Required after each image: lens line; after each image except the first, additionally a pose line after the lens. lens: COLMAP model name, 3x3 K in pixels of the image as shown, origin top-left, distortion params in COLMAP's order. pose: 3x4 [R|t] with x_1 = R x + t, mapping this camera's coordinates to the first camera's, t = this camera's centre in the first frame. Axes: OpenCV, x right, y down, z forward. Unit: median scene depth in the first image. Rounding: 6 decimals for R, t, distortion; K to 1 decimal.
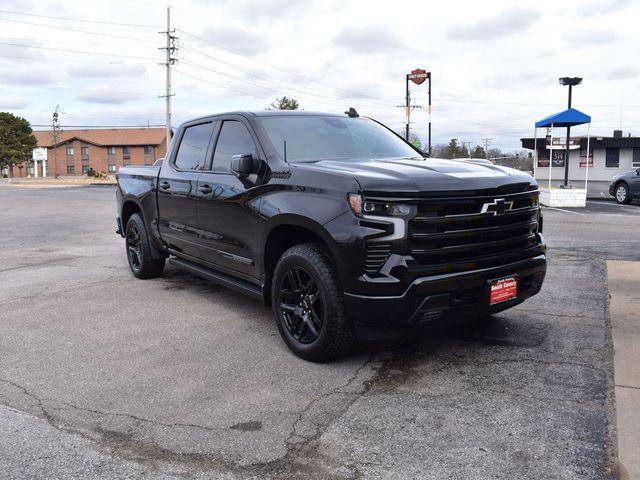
lens RADIAL K [[562.9, 0, 320.0], [0, 562.9, 240.0], [0, 0, 1]] dist [-0.093357, 0.016585]
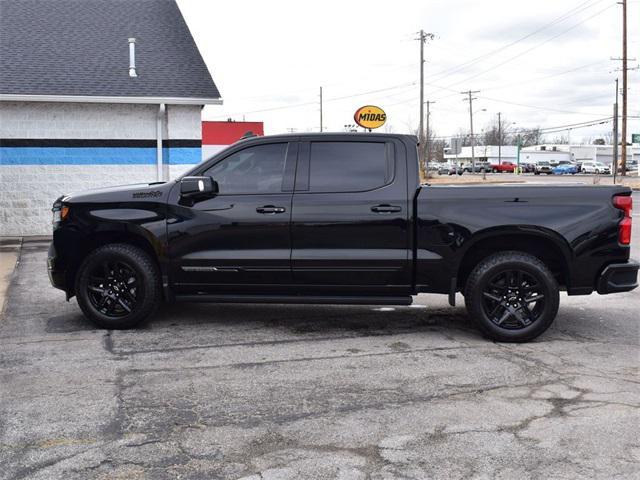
lens RADIAL K [[731.4, 0, 320.0], [0, 731.4, 240.0], [0, 0, 1]] dist [-0.068811, 0.016400]
pose [[-0.675099, 0.083058, -0.733037, 1.324591], [-0.086922, 0.977765, 0.190840, -0.430187], [0.732588, 0.192553, -0.652869, 2.789669]]
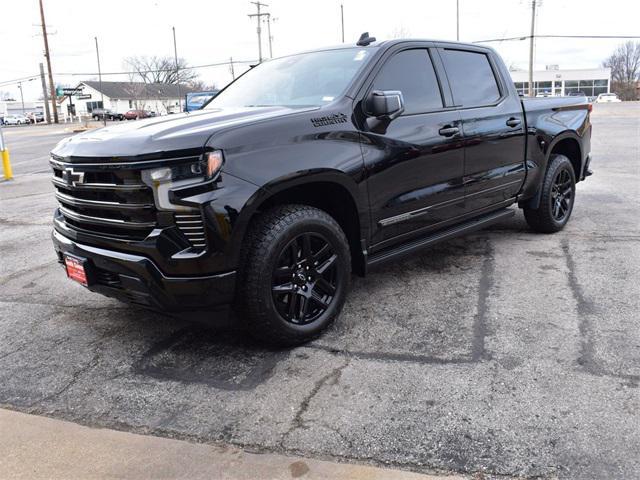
lens RADIAL K [[562.9, 0, 320.0], [0, 562.9, 240.0], [0, 0, 1]] dist [-0.093357, 0.016585]
pose [[0.172145, 0.234980, -0.956635, 1.170750], [-0.086610, 0.970982, 0.222919, -0.179182], [0.981257, 0.044480, 0.187502, 1.151340]]
